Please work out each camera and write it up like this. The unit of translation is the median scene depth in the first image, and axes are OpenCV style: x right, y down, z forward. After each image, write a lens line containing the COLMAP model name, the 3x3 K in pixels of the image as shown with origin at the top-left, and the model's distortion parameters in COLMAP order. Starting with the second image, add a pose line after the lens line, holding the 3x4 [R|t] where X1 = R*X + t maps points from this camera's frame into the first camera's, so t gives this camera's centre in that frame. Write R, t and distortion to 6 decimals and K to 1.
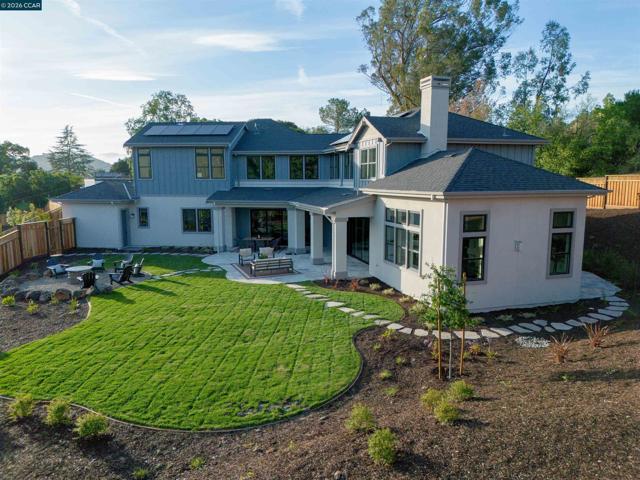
lens RADIAL K [[448.4, 0, 320.0], [0, 448.4, 240.0], [0, 0, 1]] dist [0.032275, -0.001128]
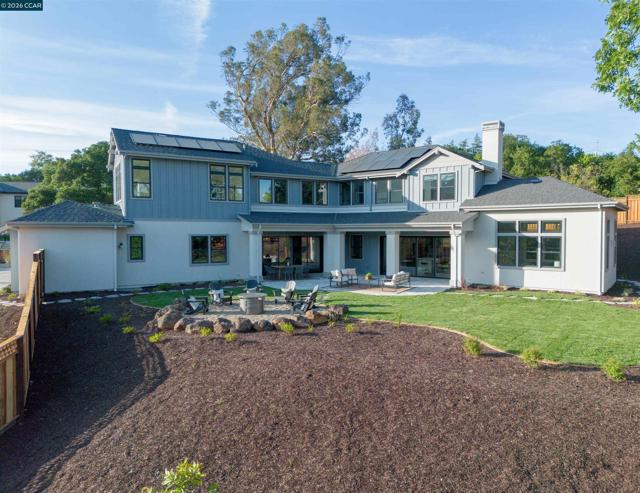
lens RADIAL K [[462.6, 0, 320.0], [0, 462.6, 246.5], [0, 0, 1]] dist [0.002653, 0.000946]
pose [[0.808322, -0.018216, 0.588459, -0.618305], [0.077071, 0.994194, -0.075091, 0.031983], [-0.583674, 0.106051, 0.805033, 0.185480]]
